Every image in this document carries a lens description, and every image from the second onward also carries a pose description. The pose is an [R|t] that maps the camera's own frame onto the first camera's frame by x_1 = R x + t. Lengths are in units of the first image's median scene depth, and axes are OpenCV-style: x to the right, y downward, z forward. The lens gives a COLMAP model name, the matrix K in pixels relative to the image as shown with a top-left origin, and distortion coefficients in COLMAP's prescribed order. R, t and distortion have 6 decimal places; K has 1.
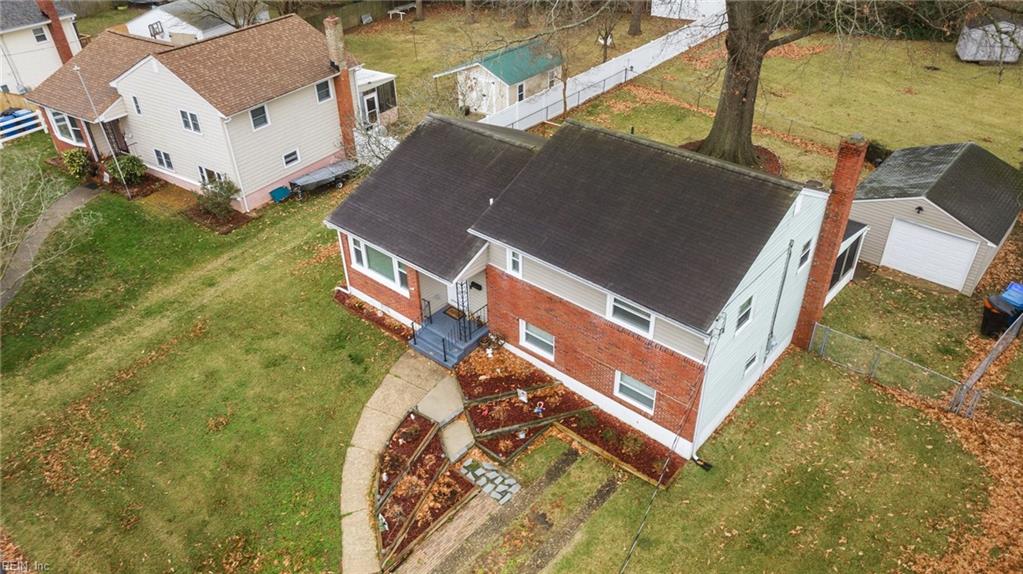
lens RADIAL K [[722.9, 0, 511.5], [0, 722.9, 287.0], [0, 0, 1]] dist [-0.009927, -0.003521]
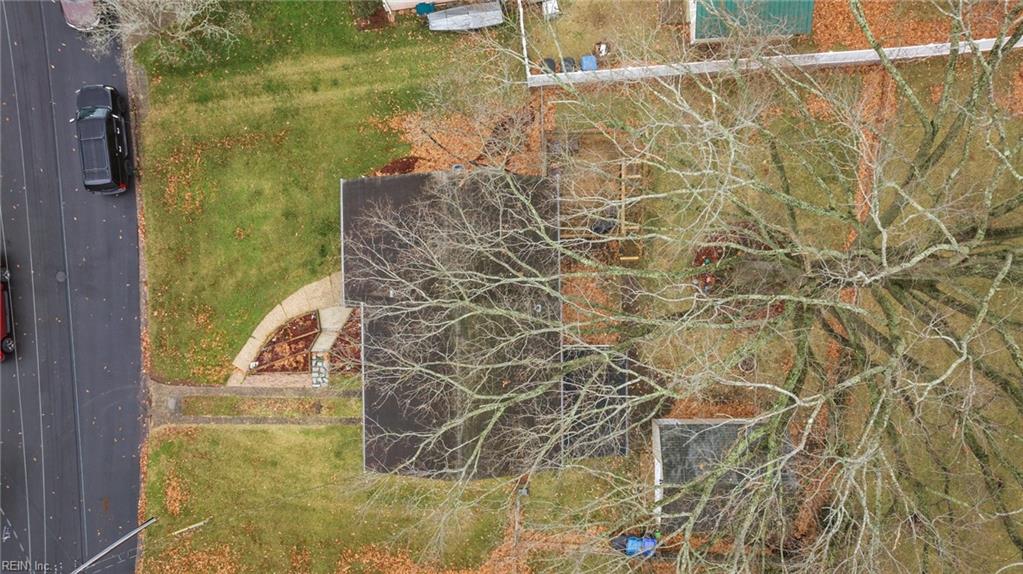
lens RADIAL K [[722.9, 0, 511.5], [0, 722.9, 287.0], [0, 0, 1]] dist [-0.009927, -0.003521]
pose [[0.677344, 0.735520, 0.014693, 0.114720], [-0.405240, 0.356370, 0.841891, -1.536714], [0.613992, -0.576204, 0.539447, 0.379502]]
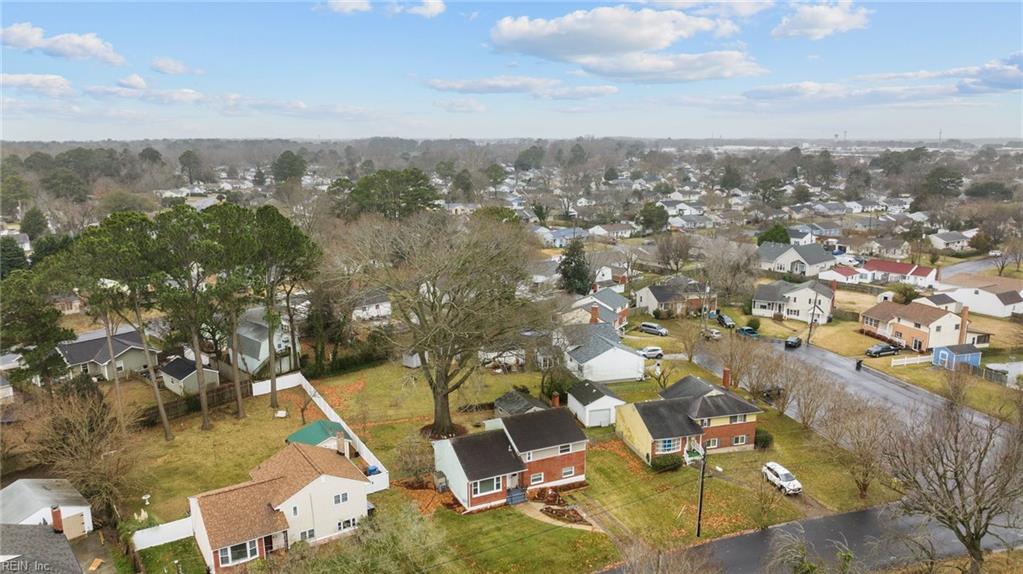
lens RADIAL K [[722.9, 0, 511.5], [0, 722.9, 287.0], [0, 0, 1]] dist [-0.009927, -0.003521]
pose [[0.389464, -0.166994, 0.905776, -2.940019], [0.510294, 0.857815, -0.061264, -0.549921], [-0.766758, 0.486073, 0.419304, -0.724621]]
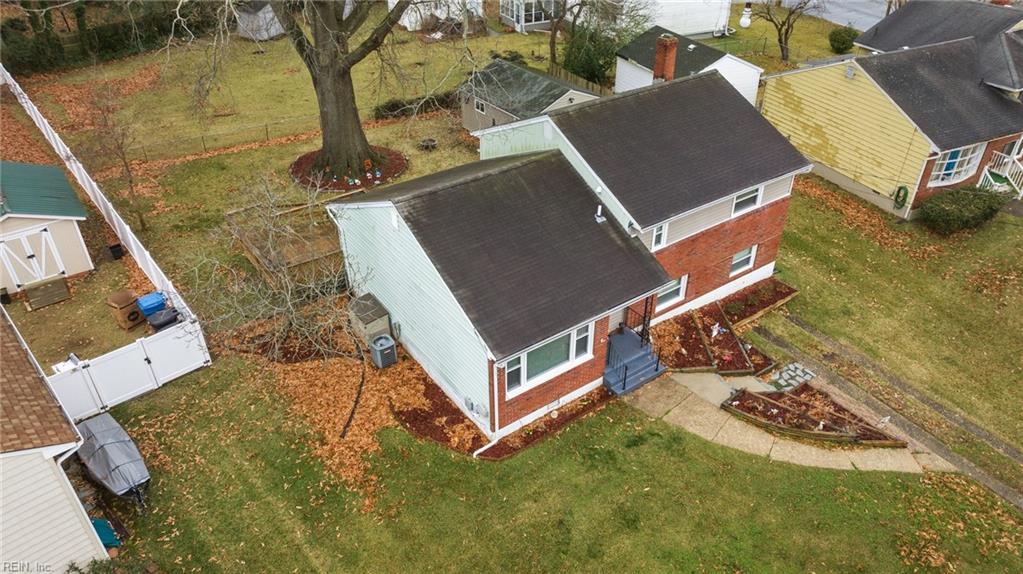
lens RADIAL K [[722.9, 0, 511.5], [0, 722.9, 287.0], [0, 0, 1]] dist [-0.009927, -0.003521]
pose [[0.227437, -0.528215, 0.818084, -0.930047], [0.546067, 0.764764, 0.341975, -0.448504], [-0.806278, 0.368951, 0.462376, 0.724917]]
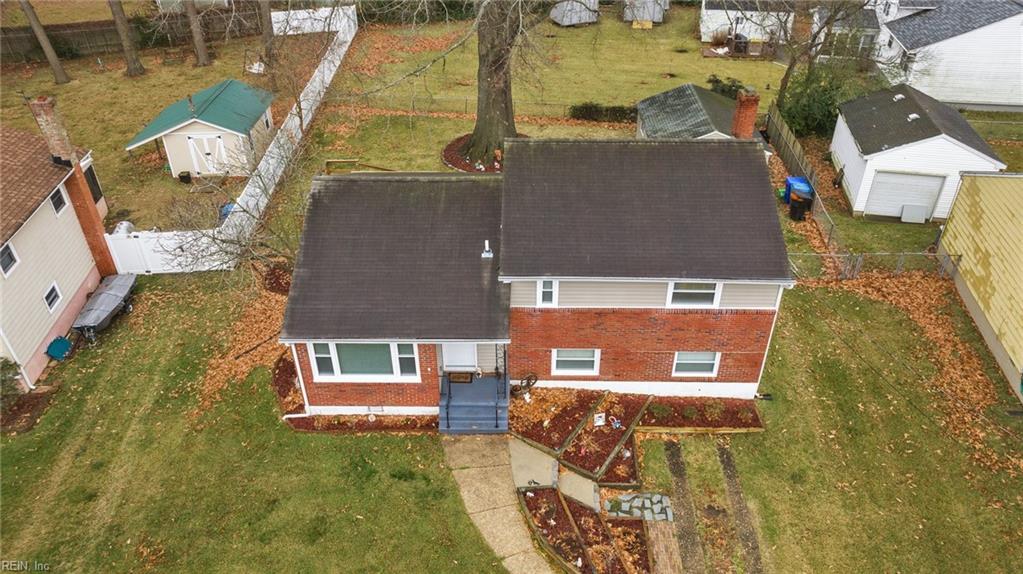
lens RADIAL K [[722.9, 0, 511.5], [0, 722.9, 287.0], [0, 0, 1]] dist [-0.009927, -0.003521]
pose [[0.763915, -0.351911, 0.540917, -0.542929], [0.356013, 0.928944, 0.101572, -0.155870], [-0.538226, 0.114982, 0.834920, 0.236939]]
